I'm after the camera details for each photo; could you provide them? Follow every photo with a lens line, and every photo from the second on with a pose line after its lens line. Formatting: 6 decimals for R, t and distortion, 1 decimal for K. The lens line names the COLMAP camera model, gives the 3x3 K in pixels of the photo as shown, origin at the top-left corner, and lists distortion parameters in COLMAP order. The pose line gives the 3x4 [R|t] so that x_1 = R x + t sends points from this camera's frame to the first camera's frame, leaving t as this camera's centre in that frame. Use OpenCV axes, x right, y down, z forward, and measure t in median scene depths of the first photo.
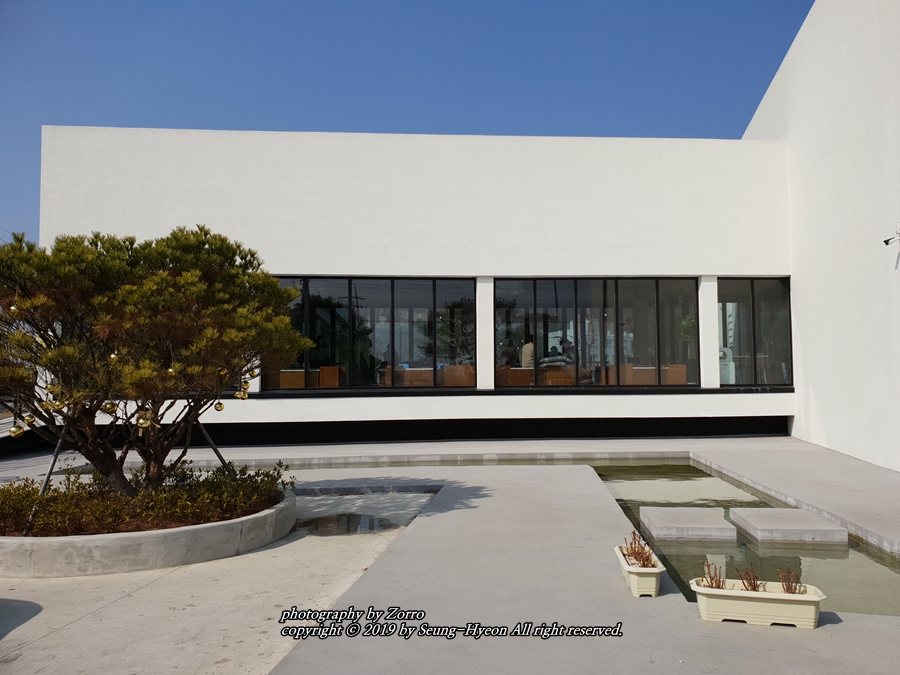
lens RADIAL K [[699.0, 0, 453.4], [0, 699.0, 332.3], [0, 0, 1]] dist [0.024381, -0.005265]
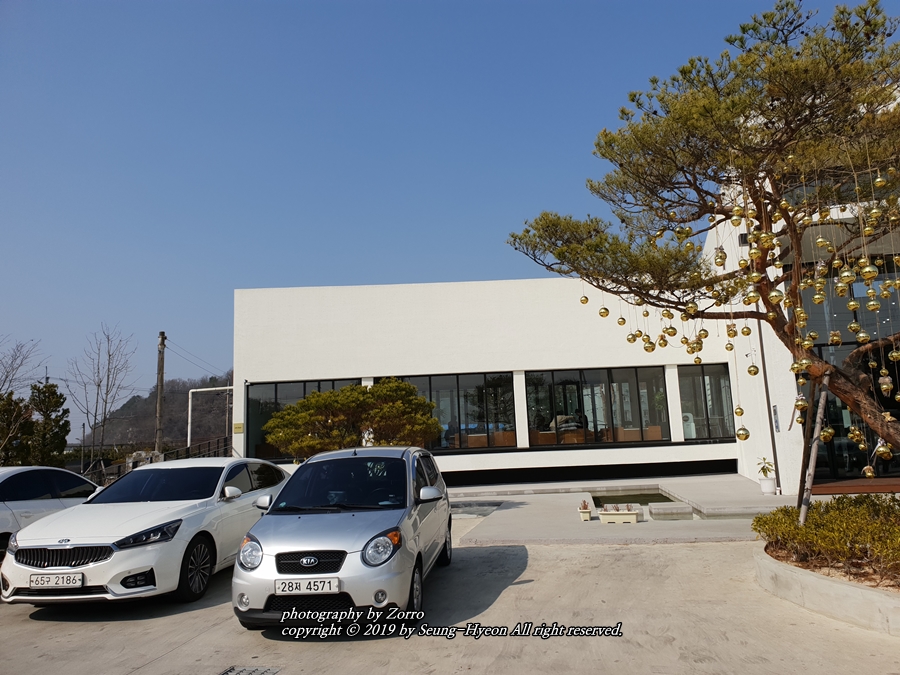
lens RADIAL K [[698.4, 0, 472.8], [0, 698.4, 335.9], [0, 0, 1]] dist [0.091602, -0.121328]
pose [[0.999038, -0.040326, -0.017212, -0.024651], [0.038806, 0.995956, -0.081030, -0.037062], [0.020410, 0.080285, 0.996563, -0.484617]]
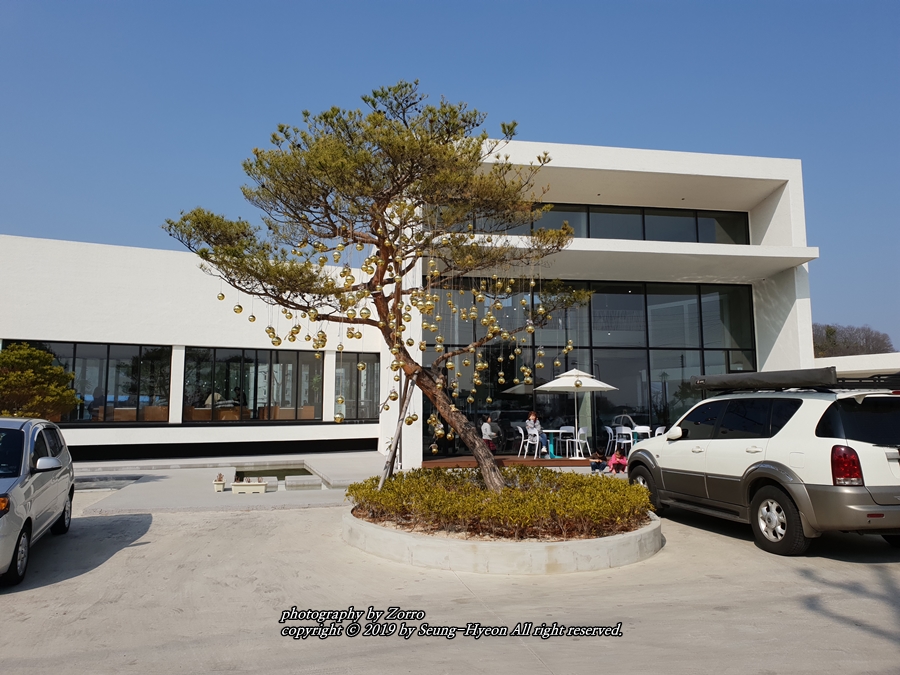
lens RADIAL K [[699.0, 0, 453.4], [0, 699.0, 332.3], [0, 0, 1]] dist [0.024381, -0.005265]
pose [[0.919081, 0.049740, 0.390916, -0.002801], [-0.031003, 0.998054, -0.054101, -0.045003], [-0.392846, 0.037604, 0.918835, -0.575079]]
